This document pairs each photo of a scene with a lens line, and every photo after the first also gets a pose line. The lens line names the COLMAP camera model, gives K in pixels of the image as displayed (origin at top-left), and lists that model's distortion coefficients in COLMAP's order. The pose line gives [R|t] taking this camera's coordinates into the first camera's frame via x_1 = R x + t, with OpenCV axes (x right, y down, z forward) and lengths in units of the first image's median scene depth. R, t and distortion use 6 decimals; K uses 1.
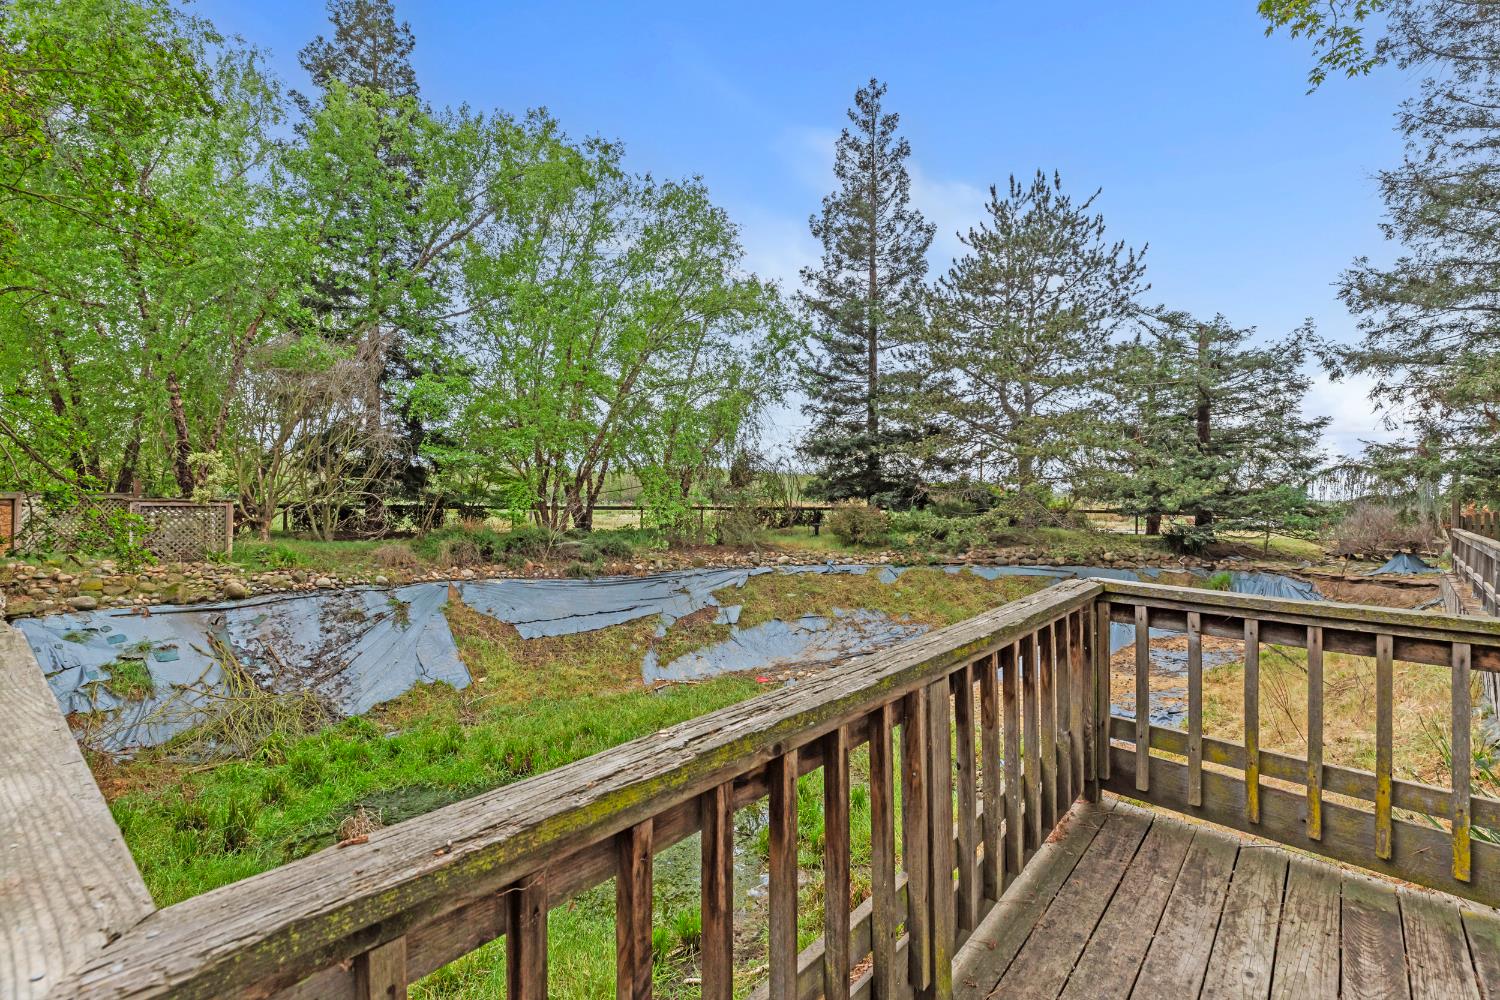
lens RADIAL K [[686.1, 0, 750.0], [0, 686.1, 500.0], [0, 0, 1]] dist [0.001731, -0.000488]
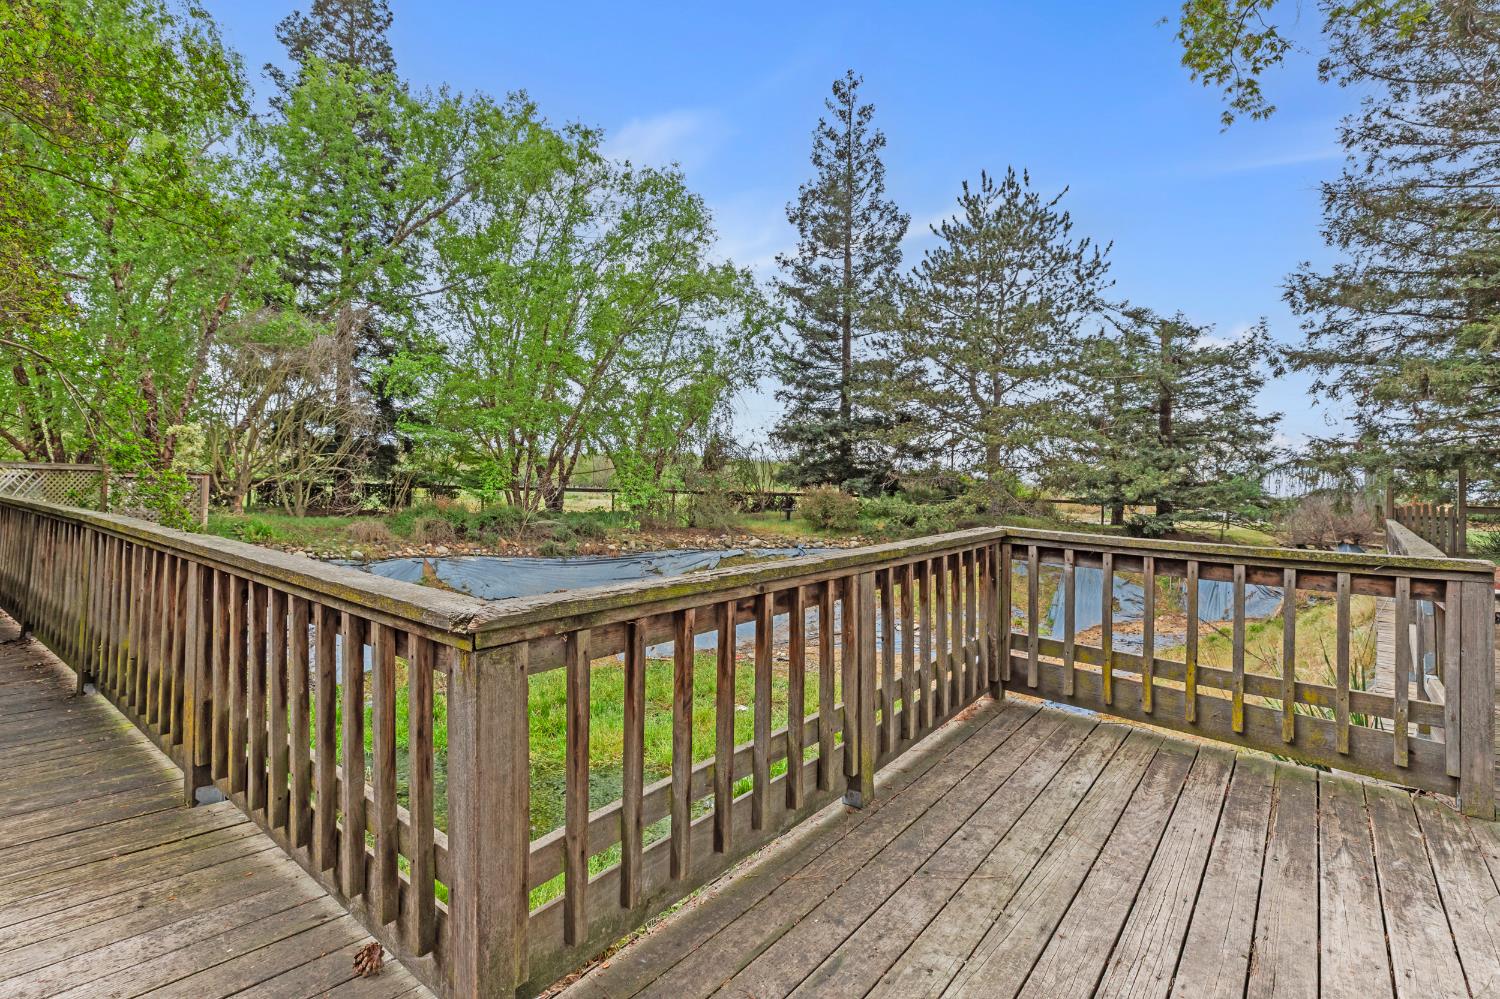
lens RADIAL K [[711.6, 0, 745.1], [0, 711.6, 481.6], [0, 0, 1]] dist [0.000831, -0.000134]
pose [[0.999250, 0.015948, 0.035276, -0.003971], [-0.015605, 0.999828, -0.010003, 0.007011], [-0.035429, 0.009445, 0.999328, -0.044914]]
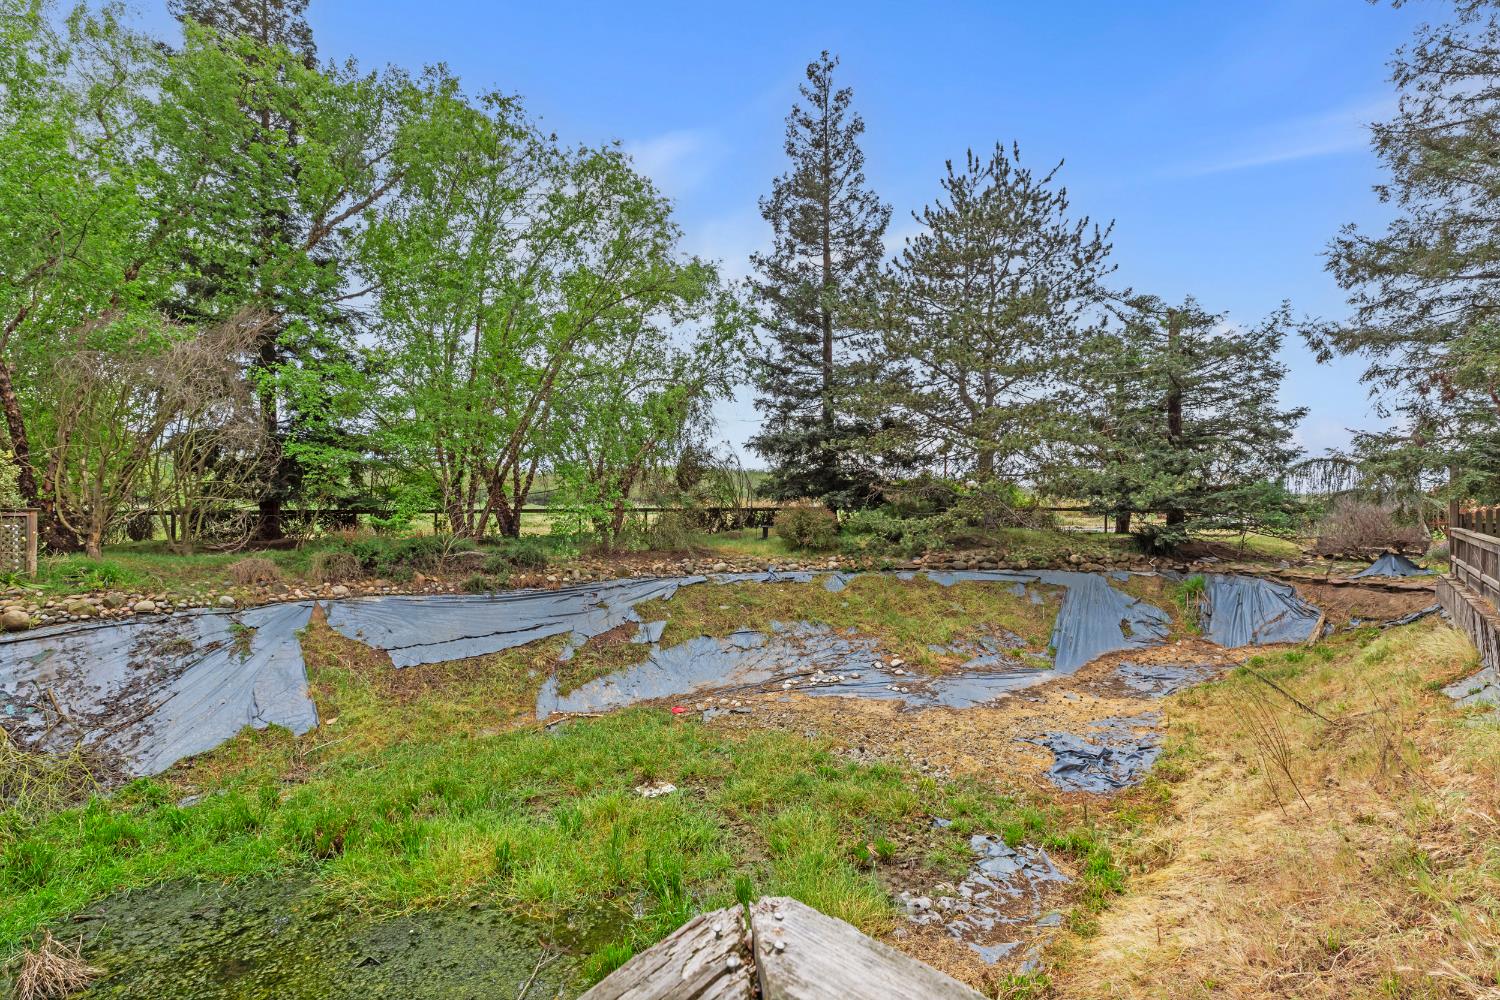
lens RADIAL K [[674.1, 0, 750.0], [0, 674.1, 500.0], [0, 0, 1]] dist [0.001720, 0.000672]
pose [[0.999671, -0.008874, 0.024045, 0.062929], [0.008798, 0.999956, 0.003295, -0.003940], [-0.024074, -0.003083, 0.999705, 0.100835]]
